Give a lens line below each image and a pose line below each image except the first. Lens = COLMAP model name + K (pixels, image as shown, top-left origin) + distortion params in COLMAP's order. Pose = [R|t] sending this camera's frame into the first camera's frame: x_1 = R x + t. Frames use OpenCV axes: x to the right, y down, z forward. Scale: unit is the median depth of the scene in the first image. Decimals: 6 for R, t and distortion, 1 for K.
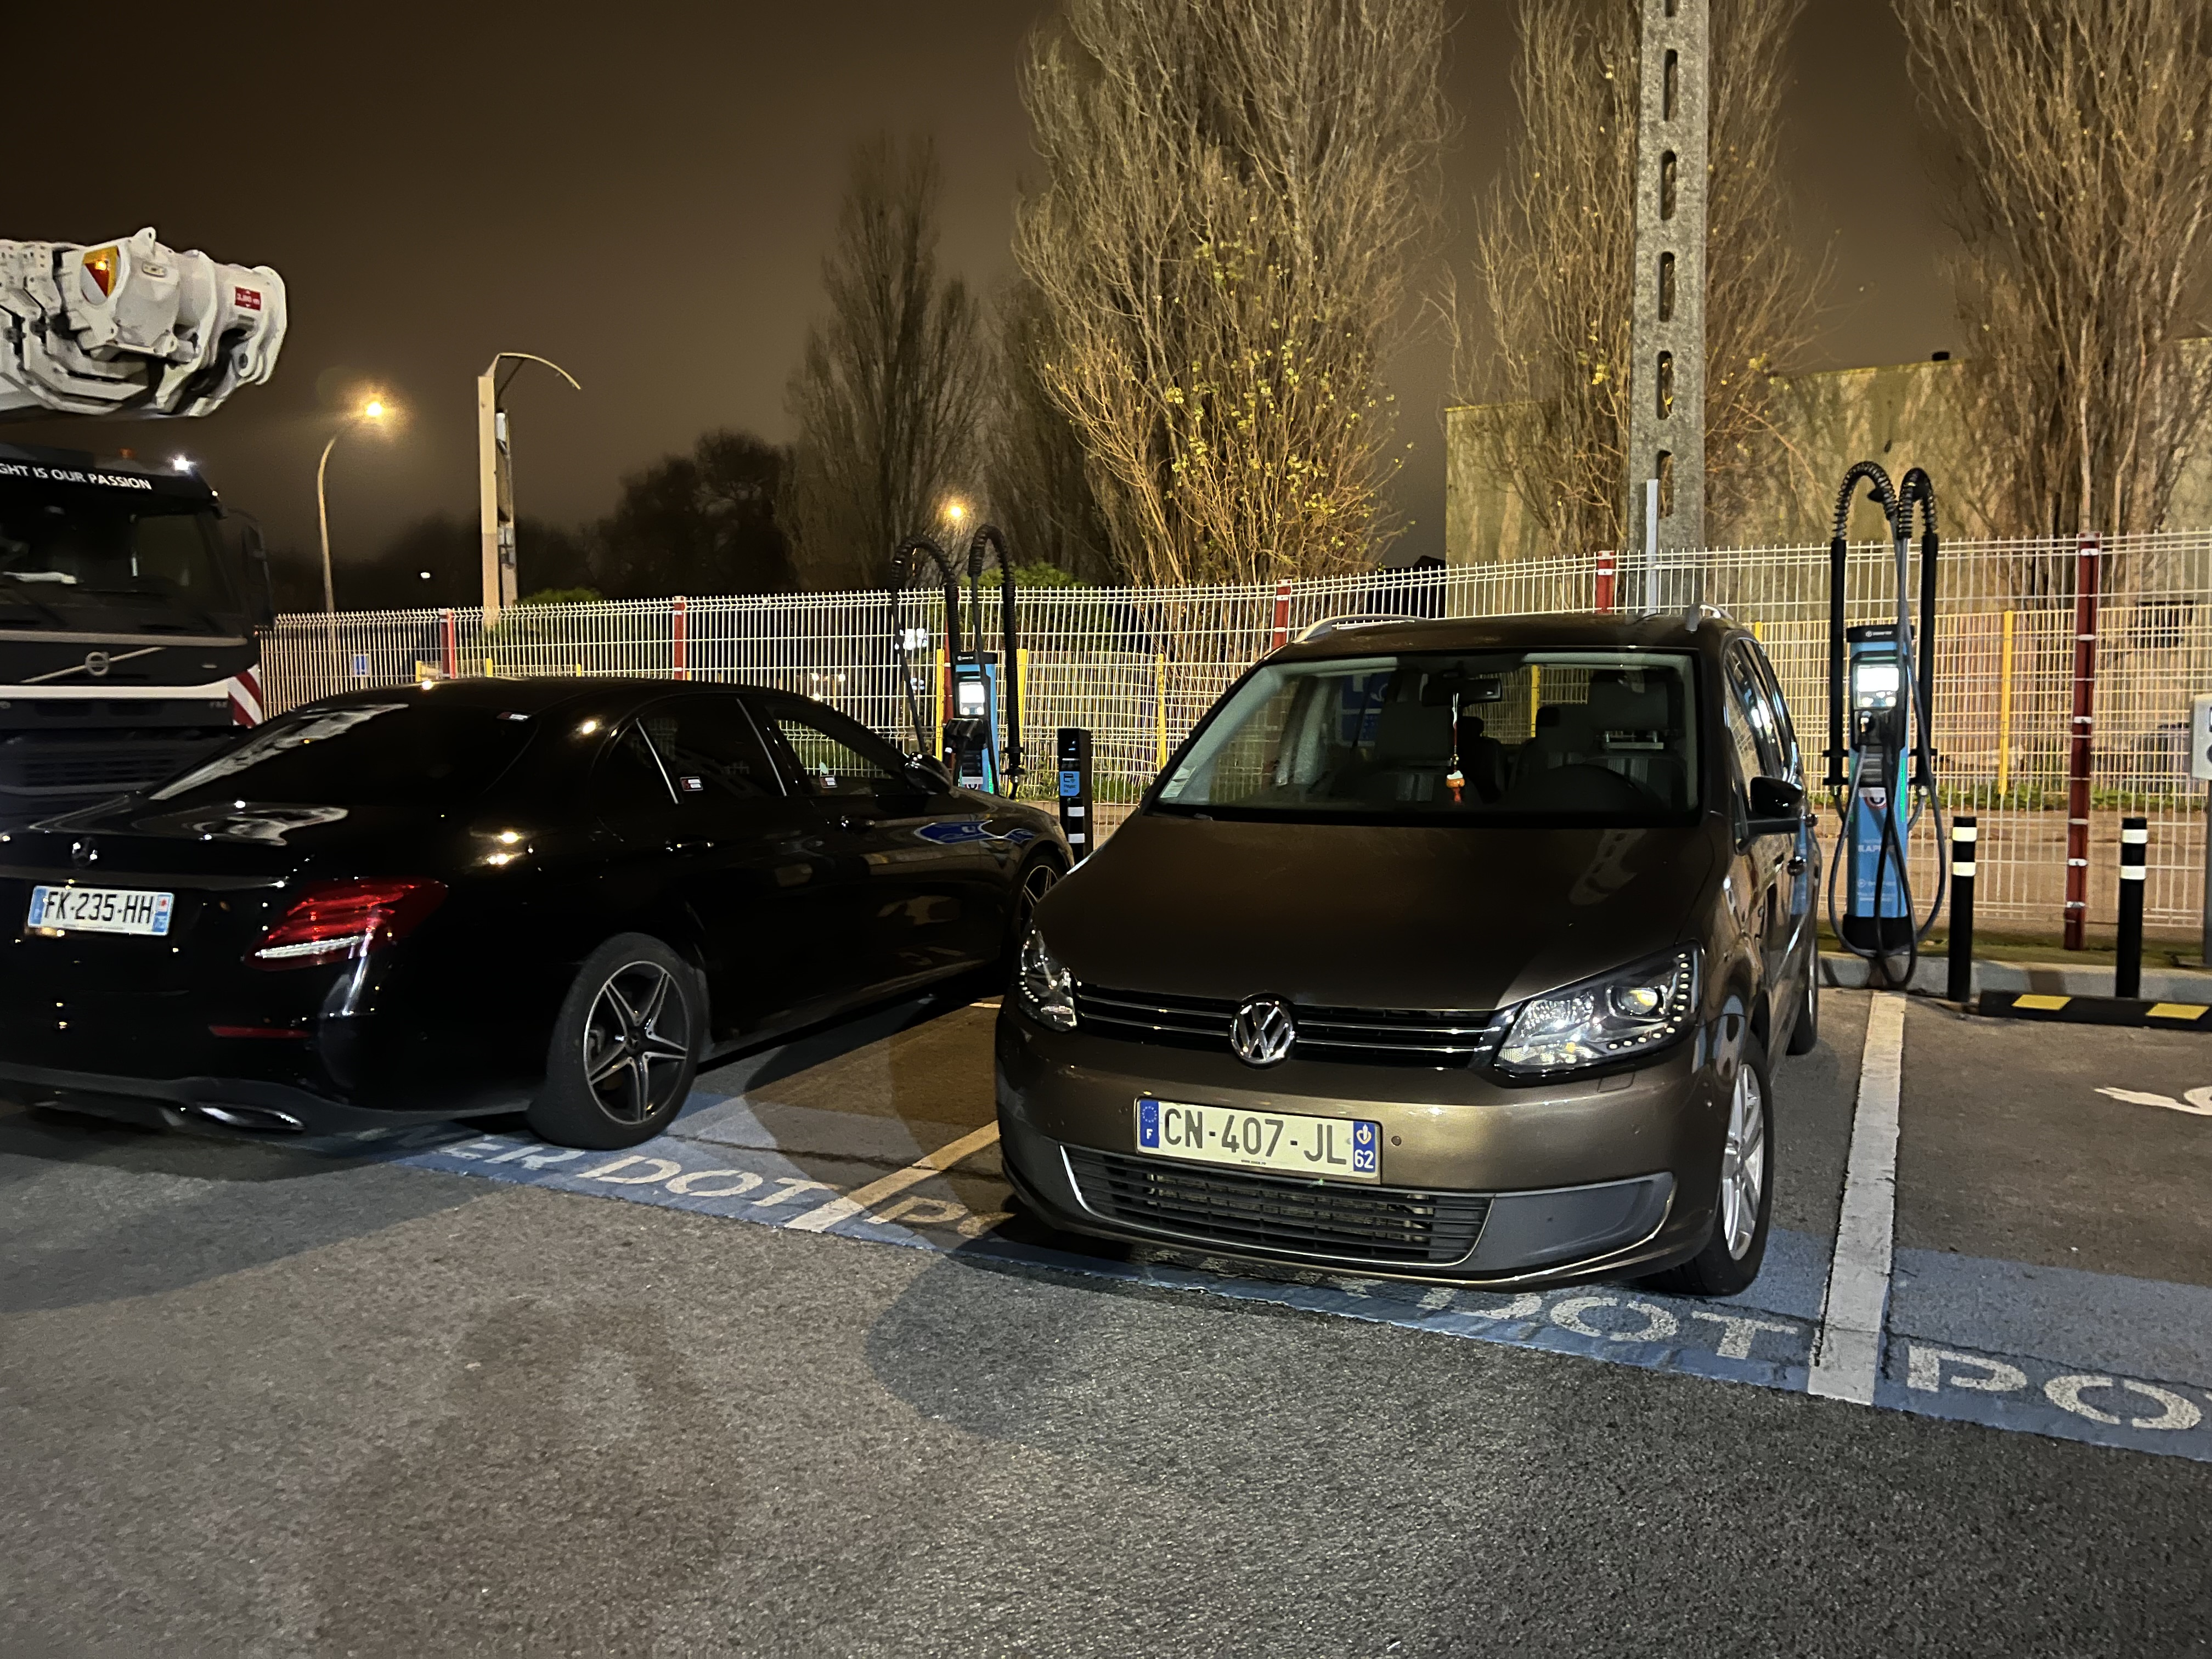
lens RADIAL K [[1670.1, 0, 1116.6], [0, 1670.1, 827.9], [0, 0, 1]] dist [0.054279, -0.062621]
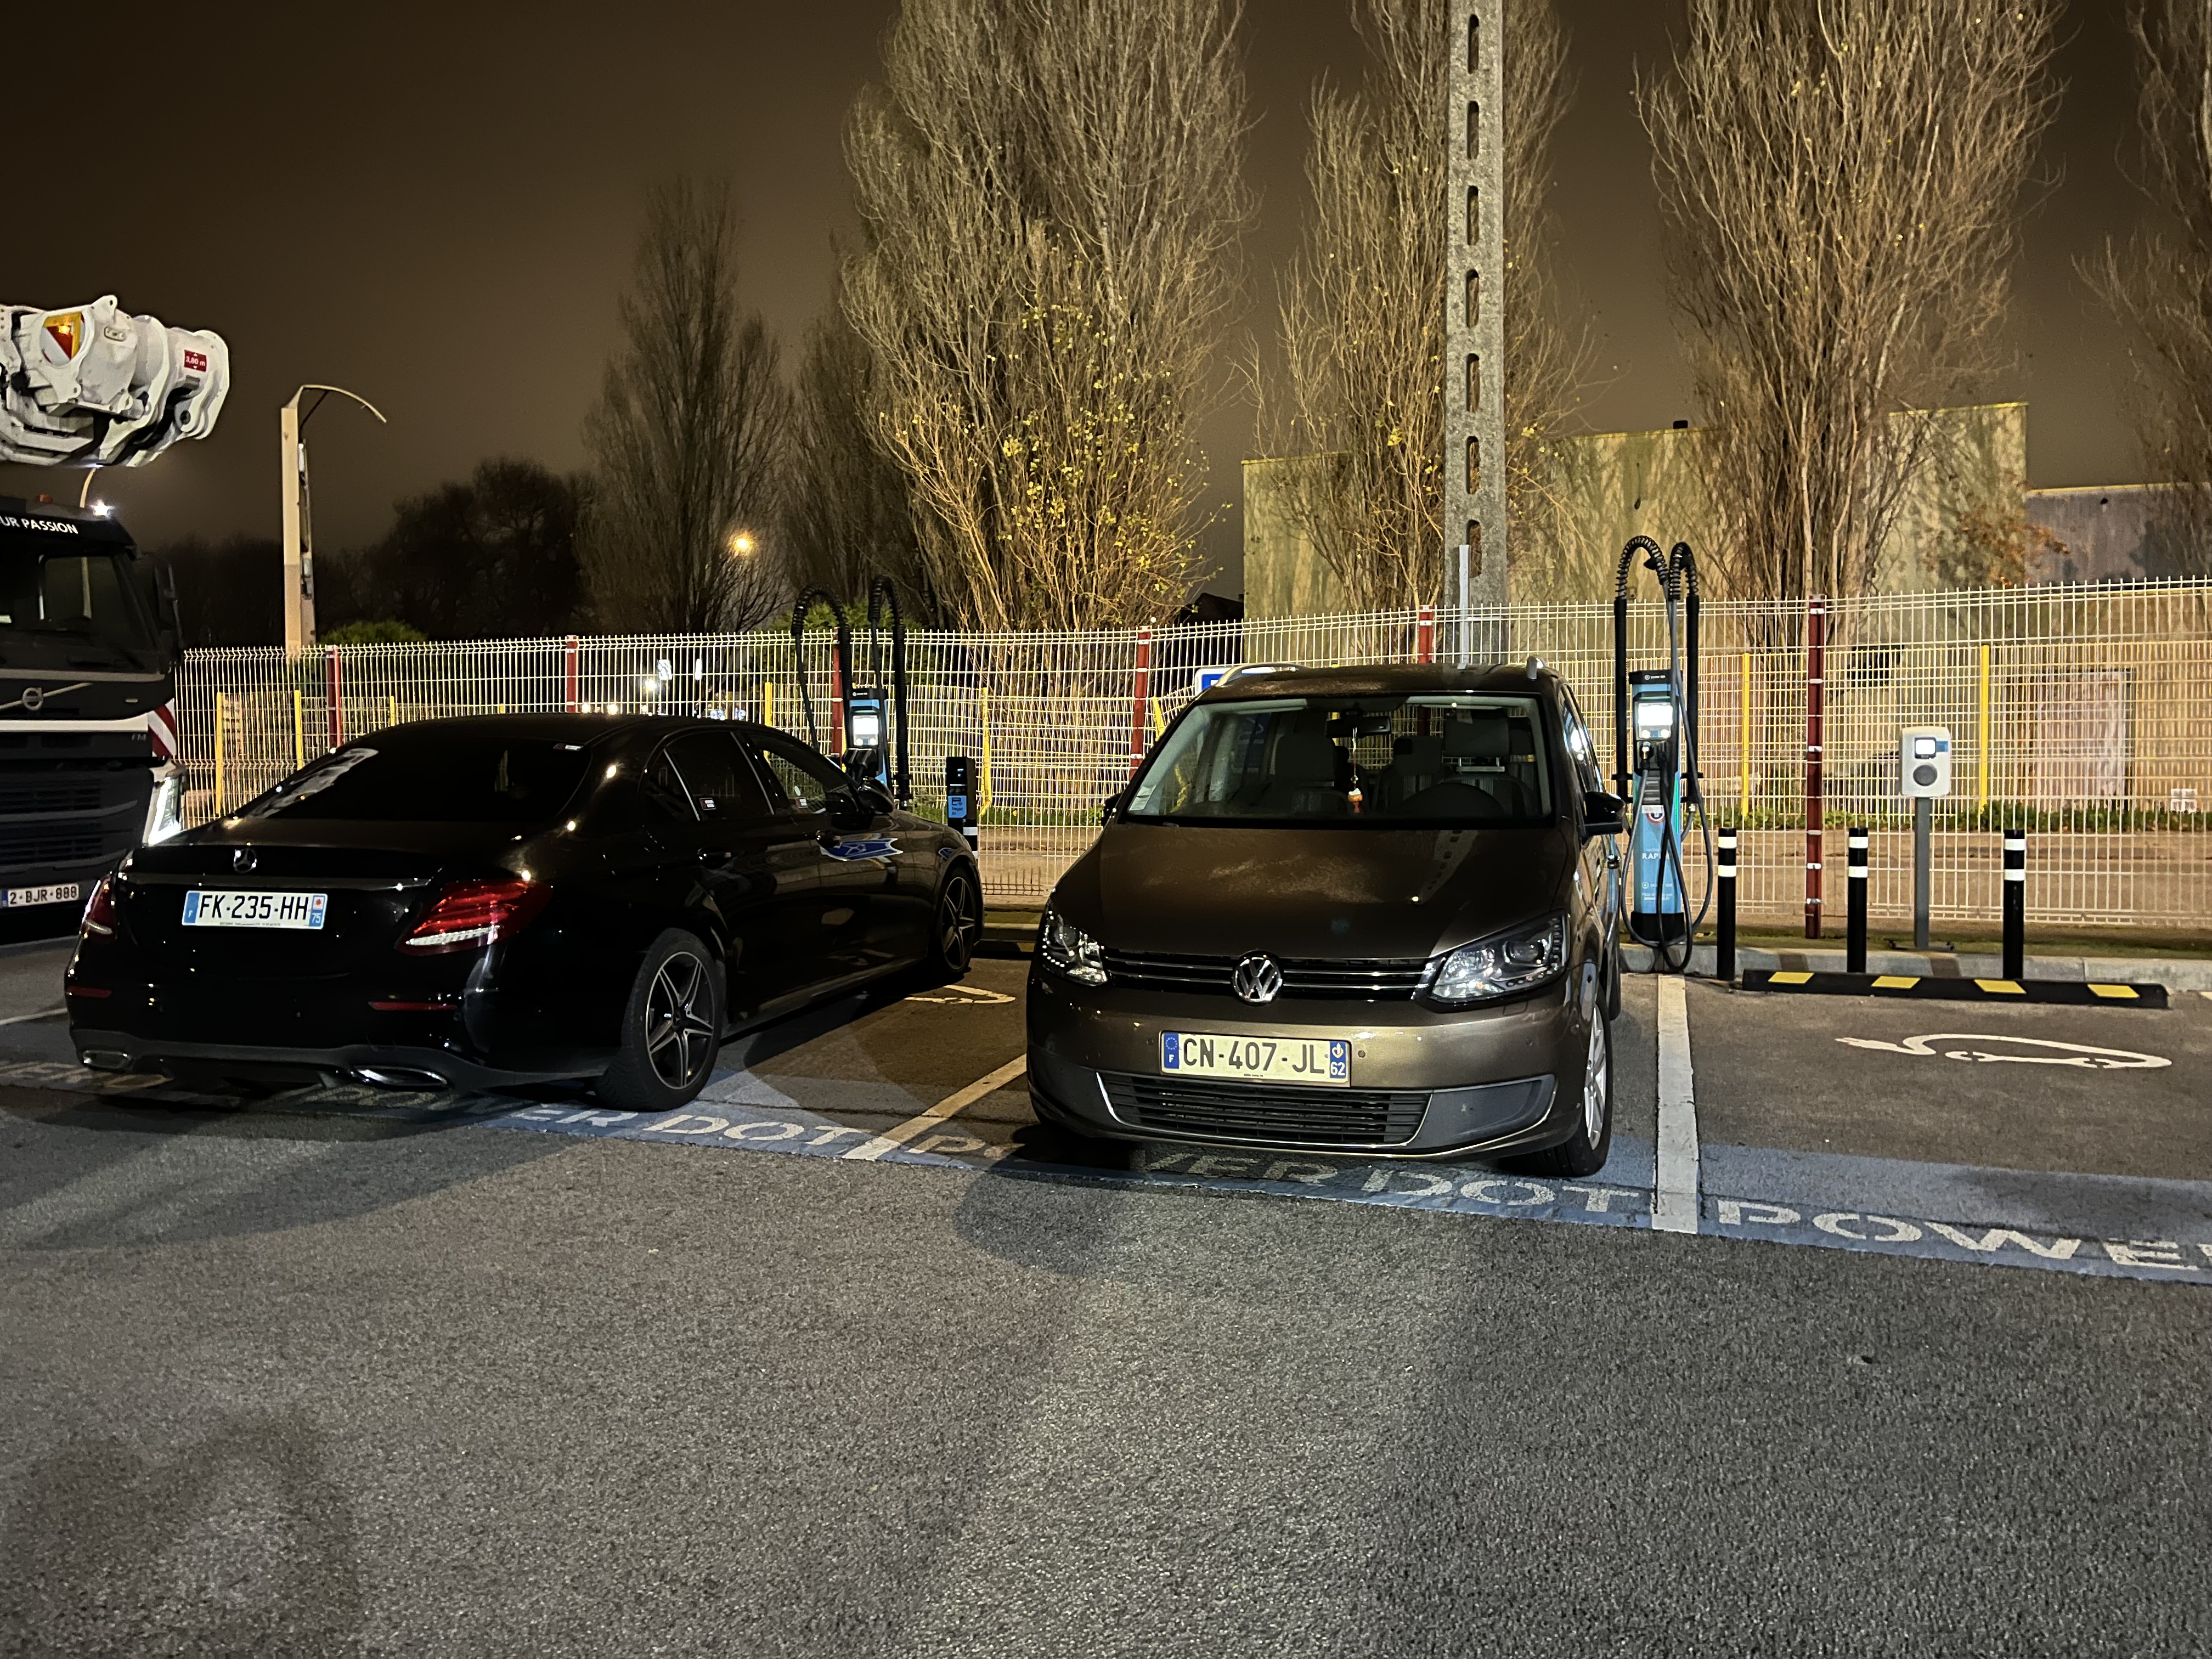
lens RADIAL K [[1670.1, 0, 1078.2], [0, 1670.1, 802.7], [0, 0, 1]] dist [0.054279, -0.062621]
pose [[0.993827, -0.005138, 0.110824, -0.091554], [0.008852, 0.999415, -0.033046, 0.010354], [-0.110590, 0.033823, 0.993290, -0.145750]]
